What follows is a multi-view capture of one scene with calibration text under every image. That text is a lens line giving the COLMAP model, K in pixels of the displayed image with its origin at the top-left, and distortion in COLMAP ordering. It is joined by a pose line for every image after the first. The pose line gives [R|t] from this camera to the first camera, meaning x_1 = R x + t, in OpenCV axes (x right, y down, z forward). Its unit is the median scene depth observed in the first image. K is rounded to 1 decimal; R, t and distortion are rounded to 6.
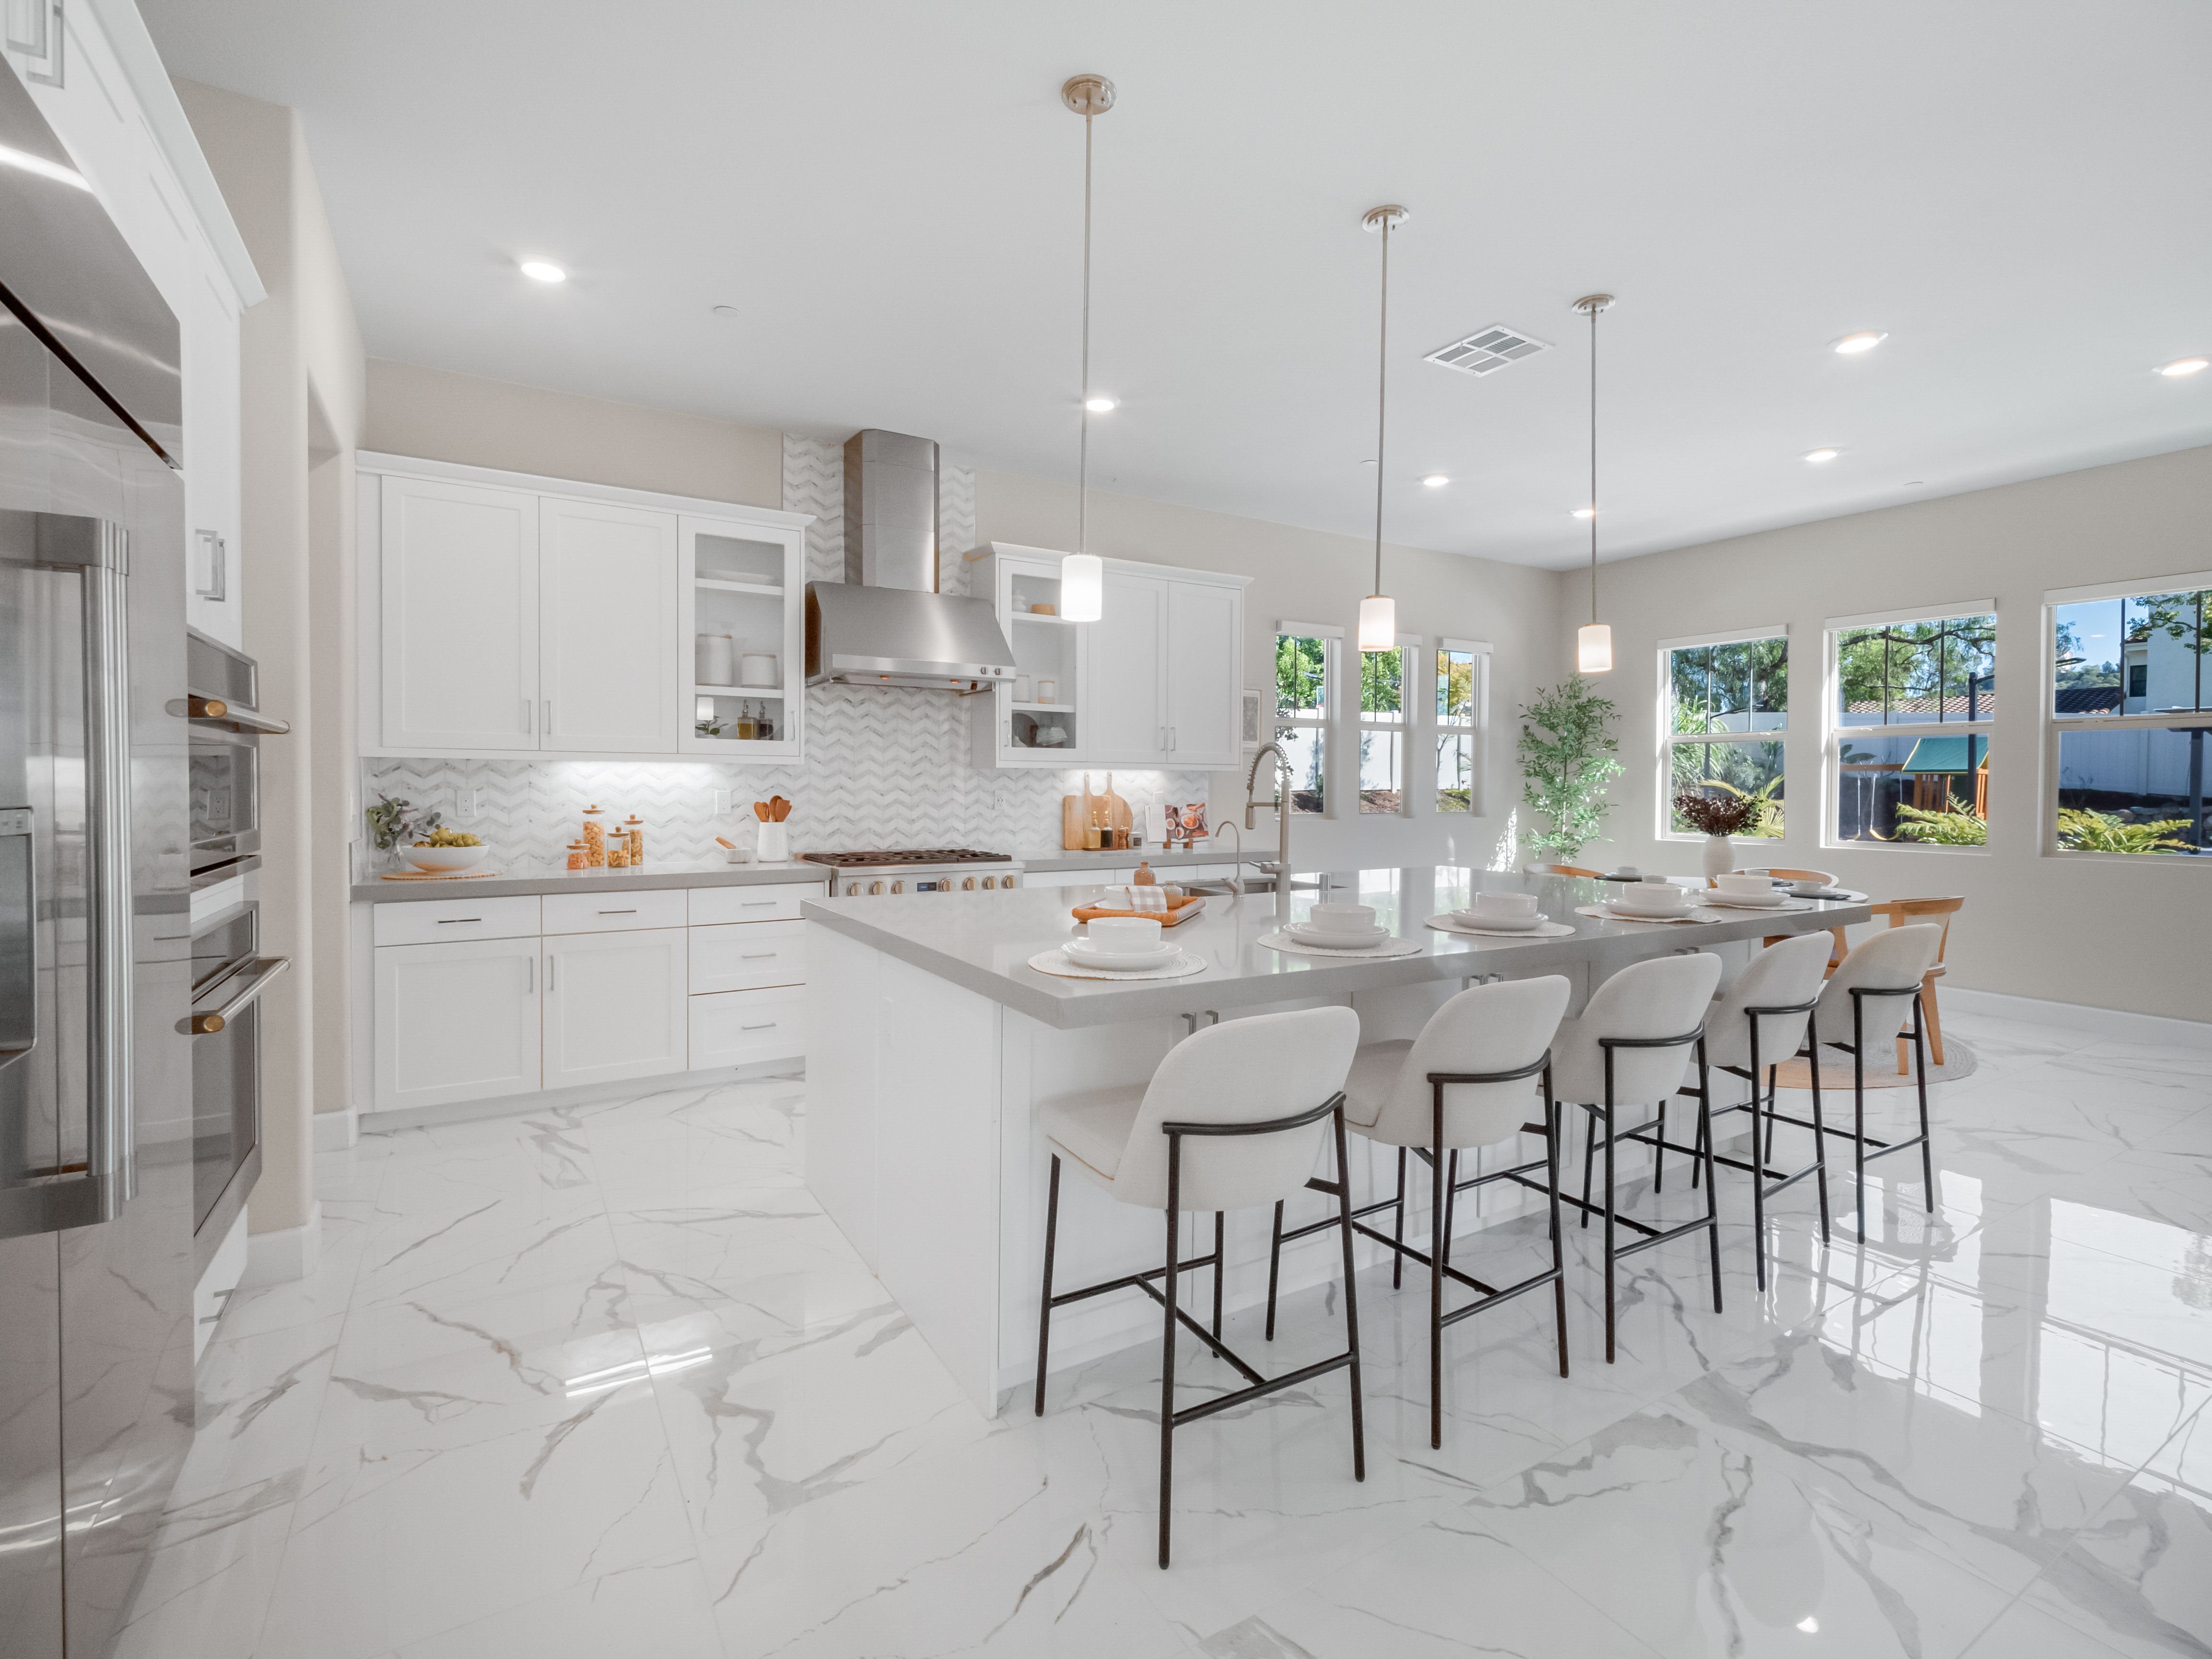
lens RADIAL K [[1015.1, 0, 1097.9], [0, 1015.1, 817.0], [0, 0, 1]] dist [0.011960, -0.004988]
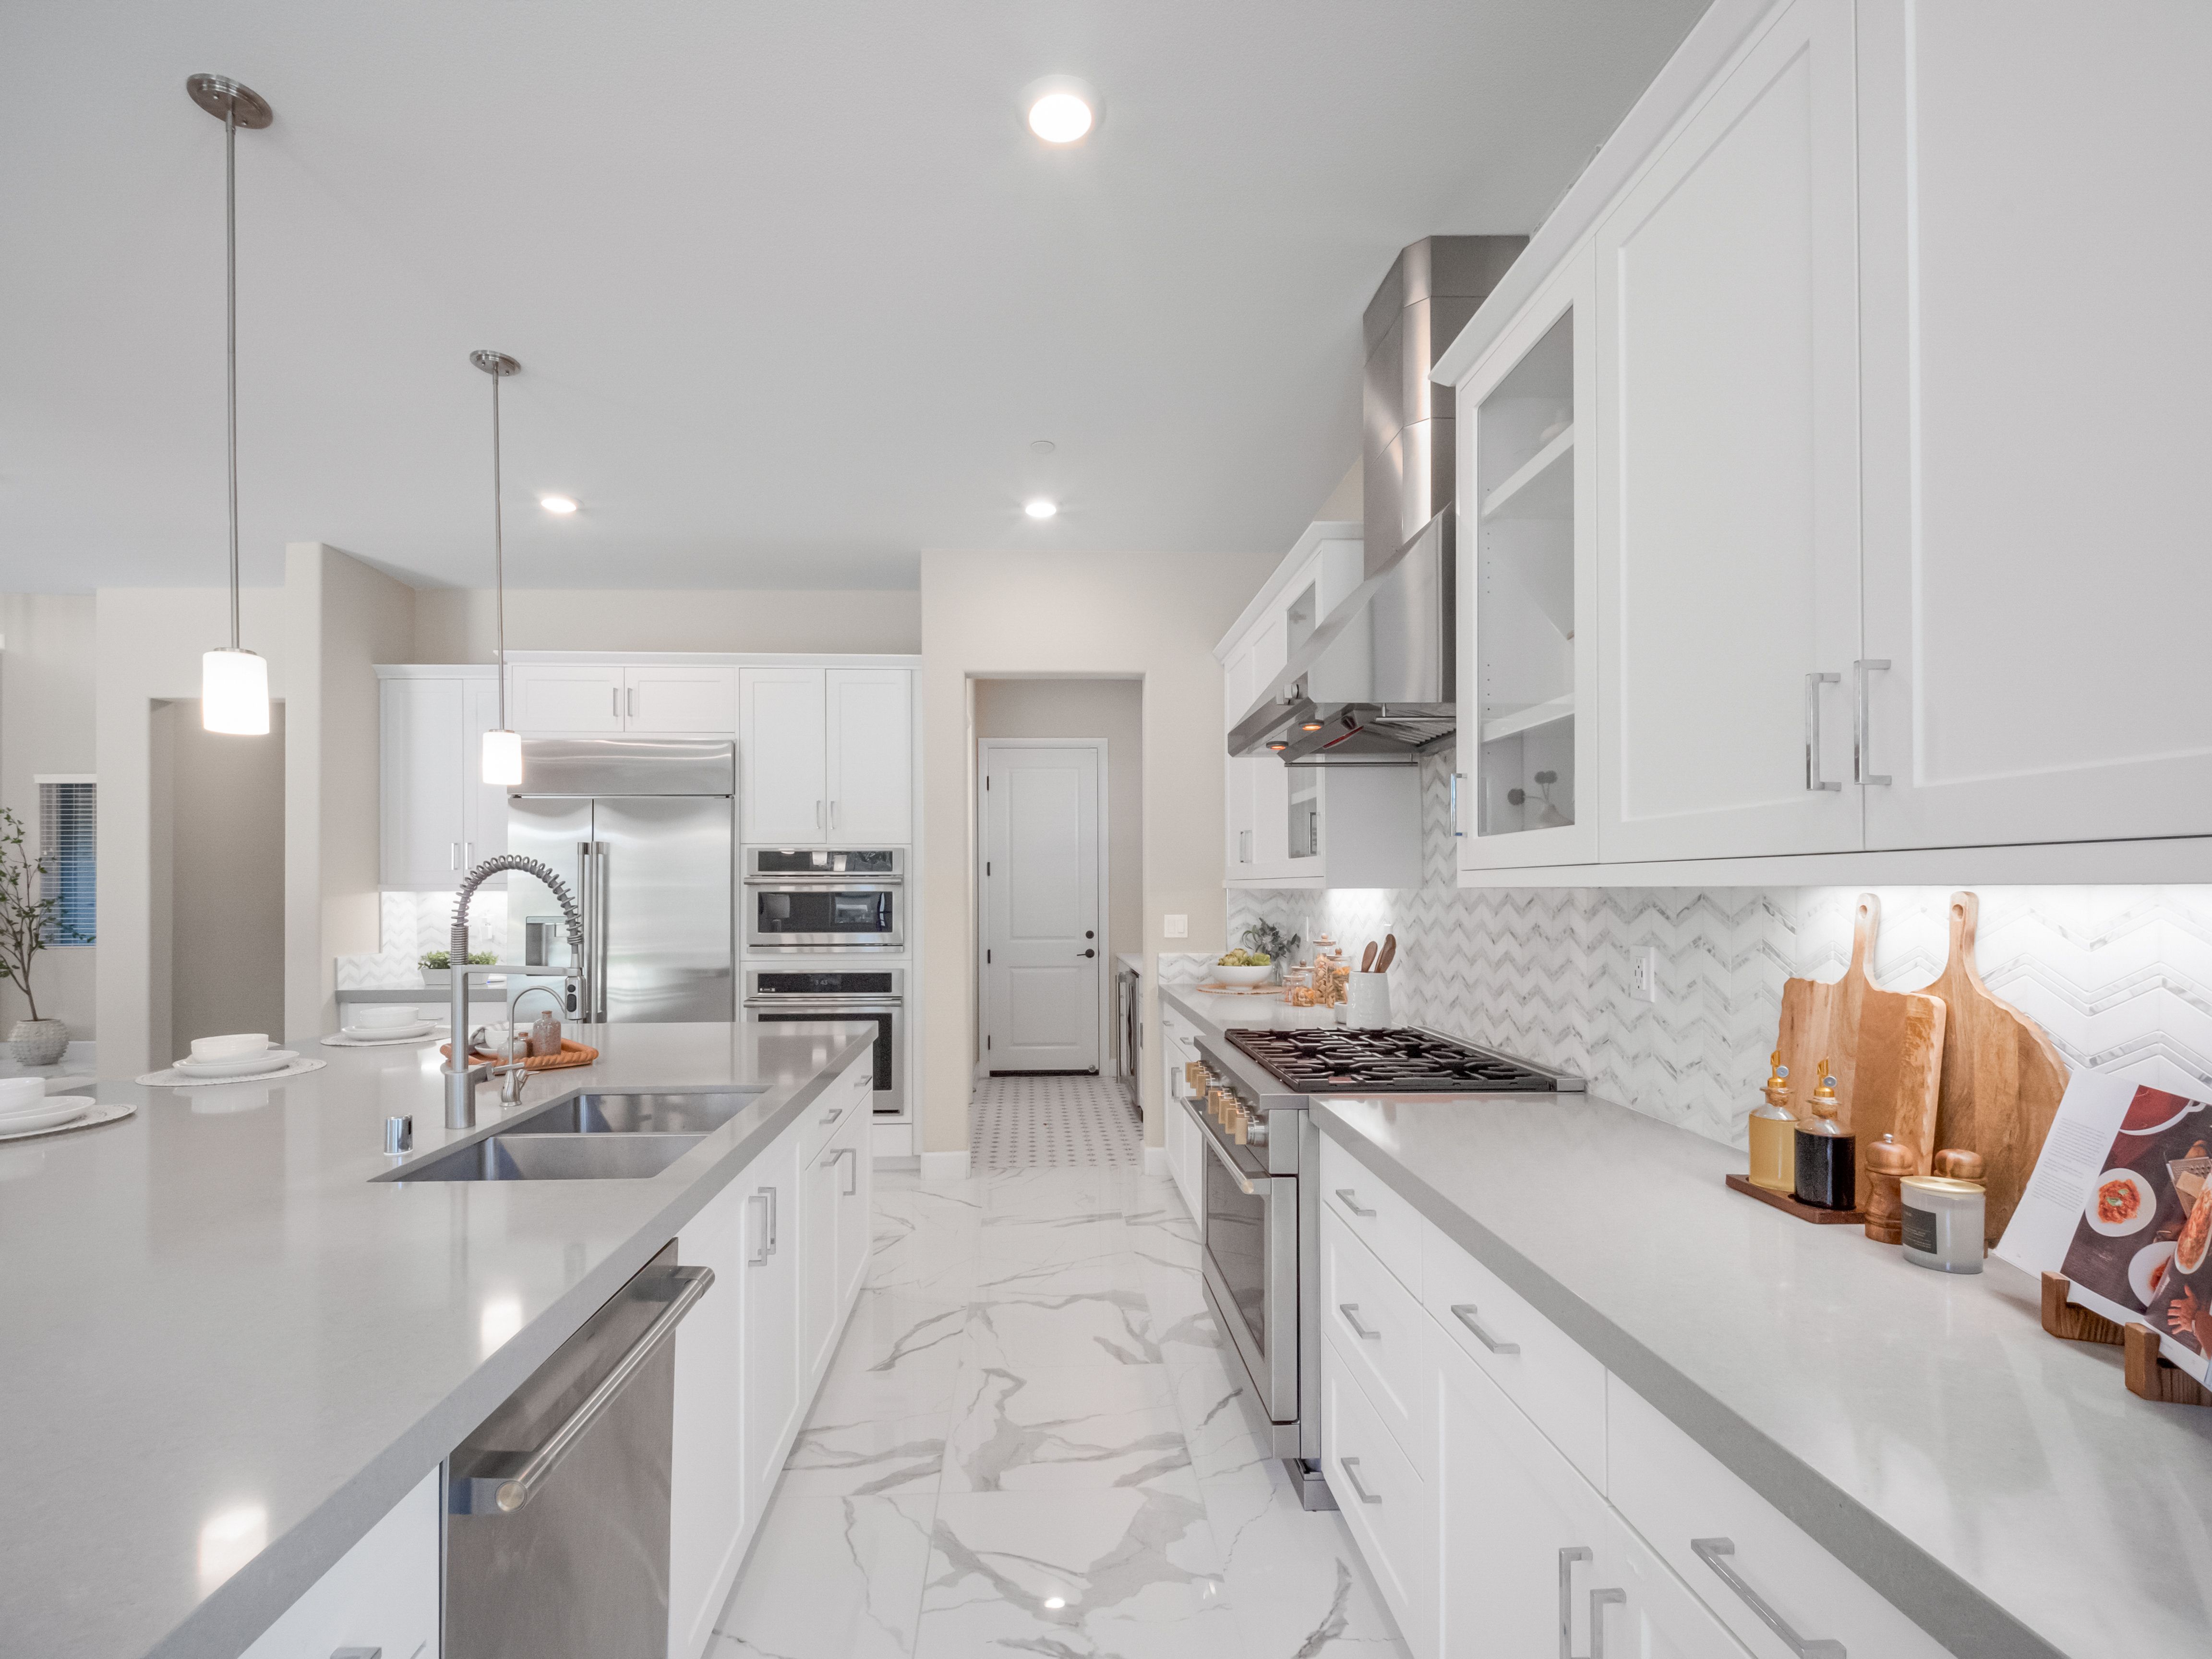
lens RADIAL K [[1015.1, 0, 1108.8], [0, 1015.1, 876.7], [0, 0, 1]] dist [0.011960, -0.004988]
pose [[-0.461226, -0.012842, -0.887190, 0.350827], [-0.025132, 0.999683, -0.001405, -0.050407], [0.886926, 0.021649, -0.461403, 1.087948]]
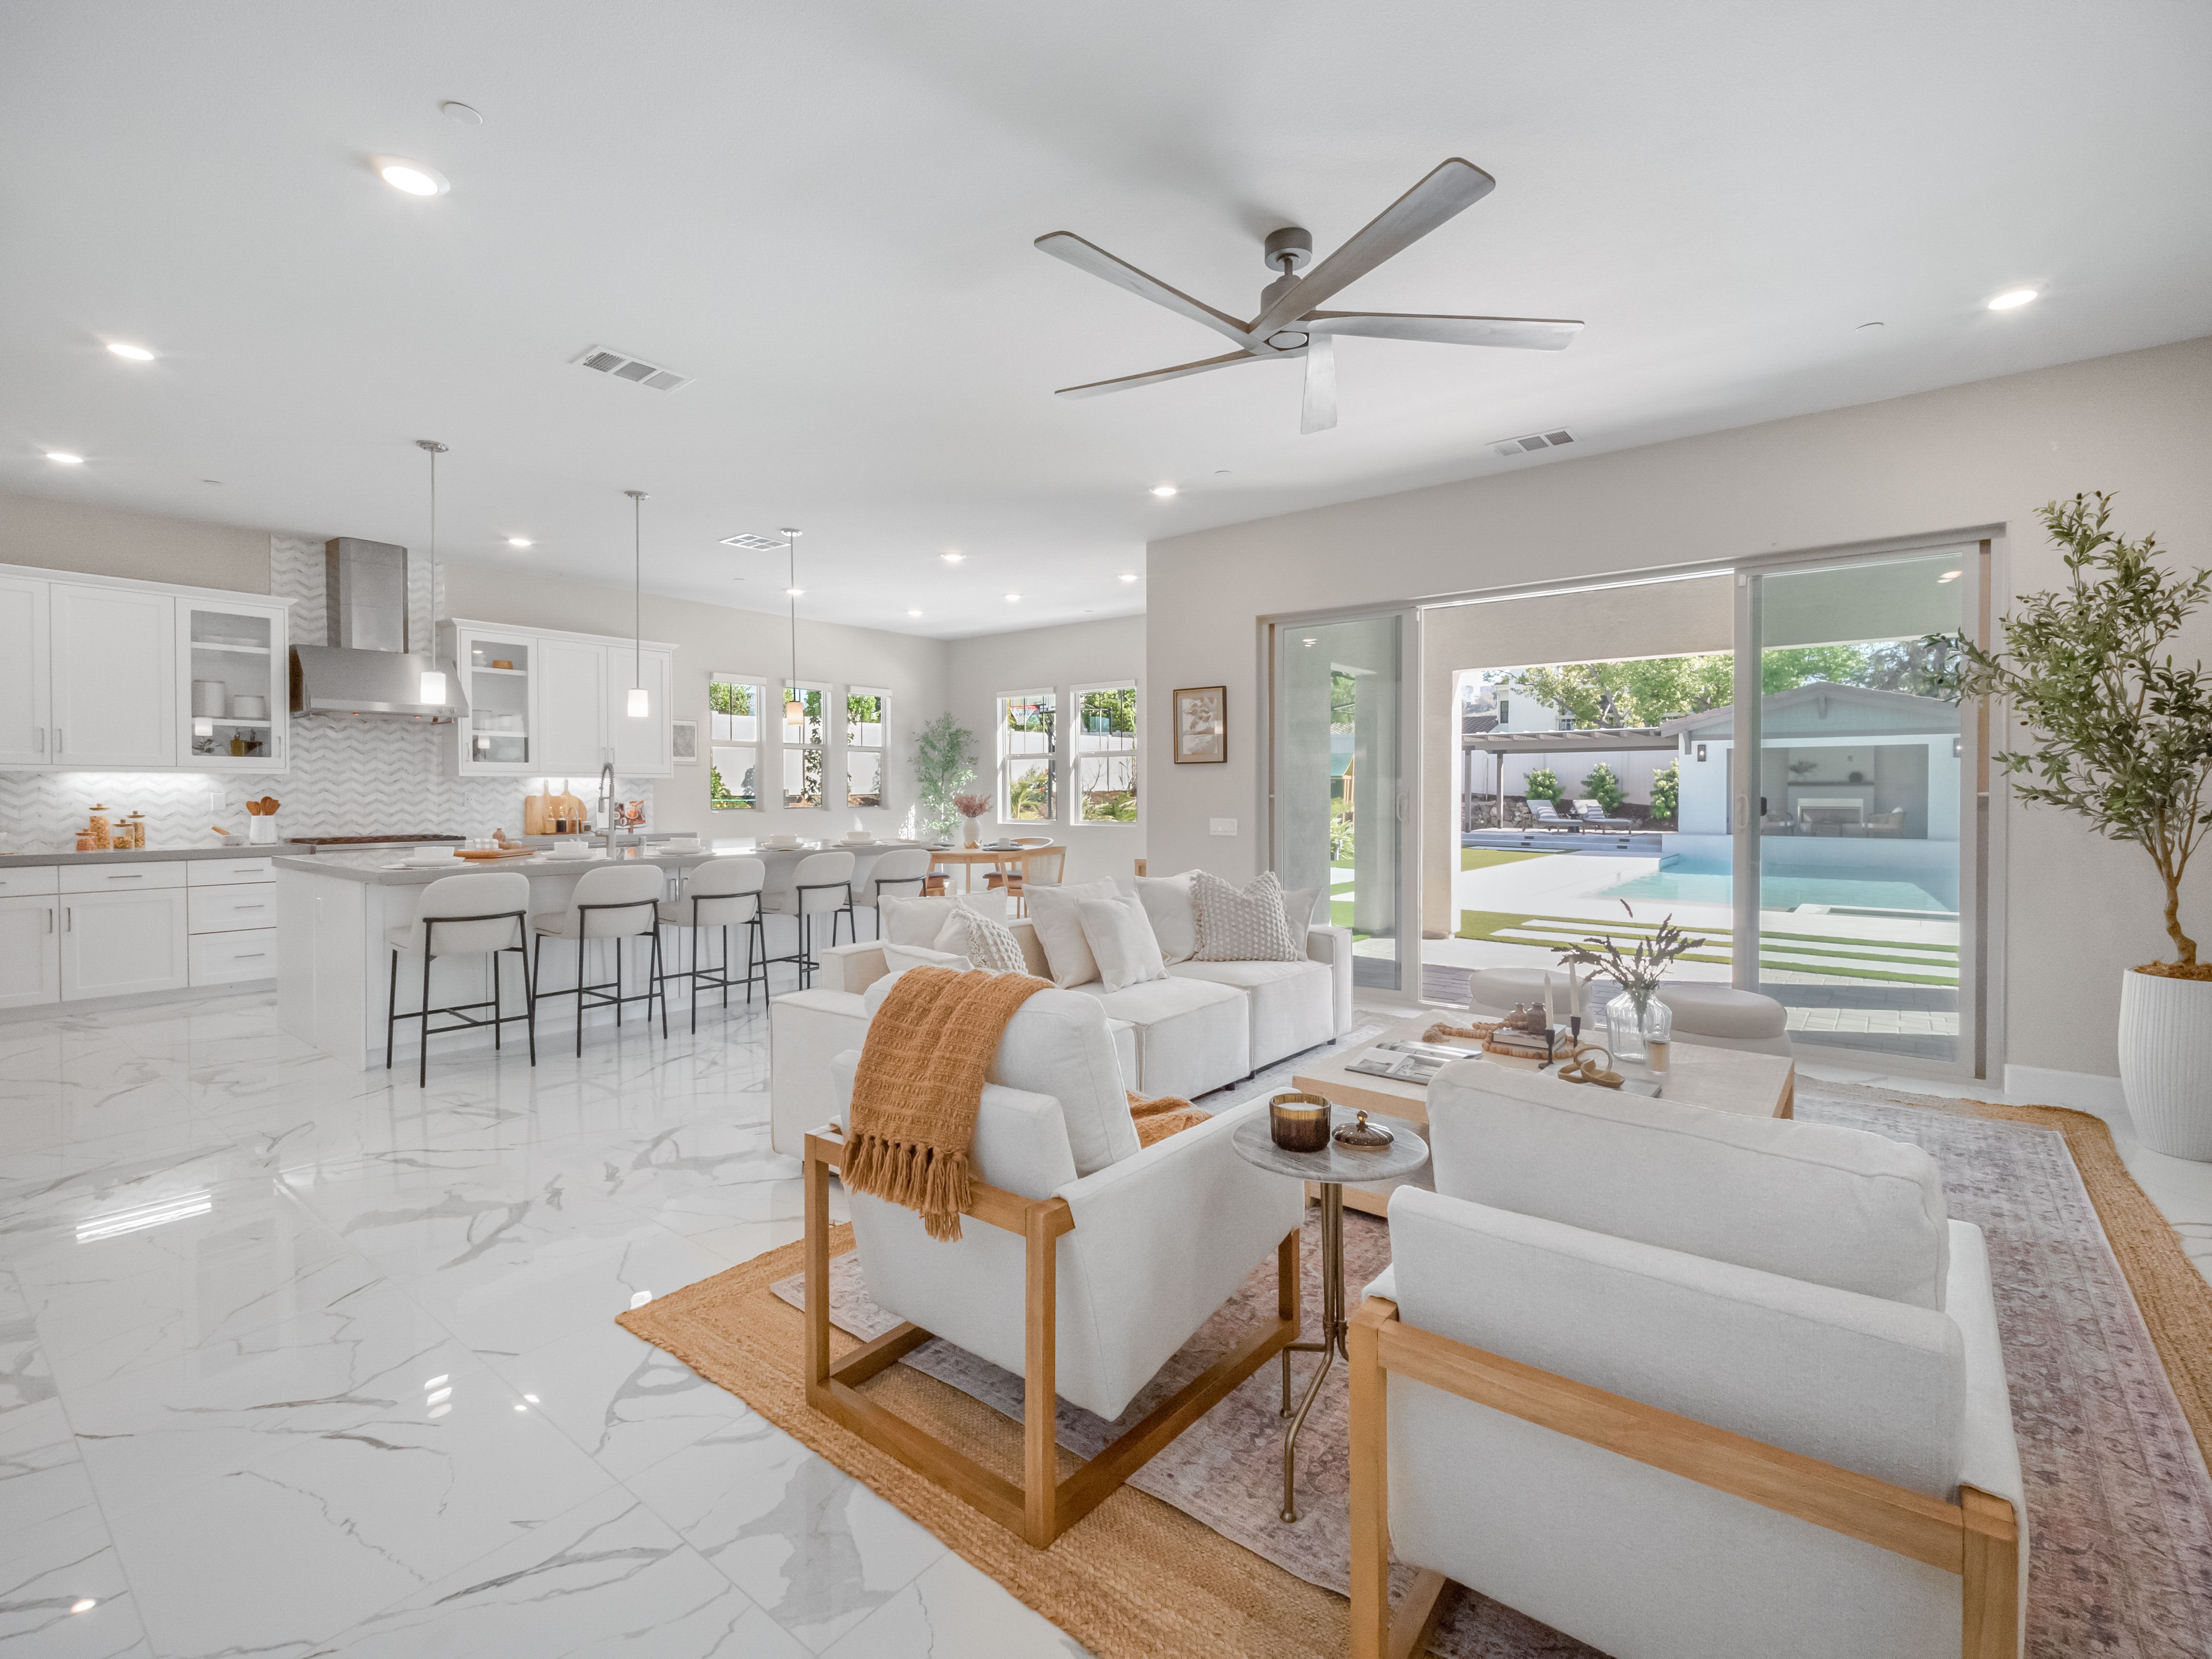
lens RADIAL K [[1015.1, 0, 1122.2], [0, 1015.1, 813.3], [0, 0, 1]] dist [0.011960, -0.004988]
pose [[0.935987, -0.012200, 0.351824, 0.272771], [0.015038, 0.999873, -0.005335, 0.025633], [-0.351714, 0.010284, 0.936051, -0.681227]]
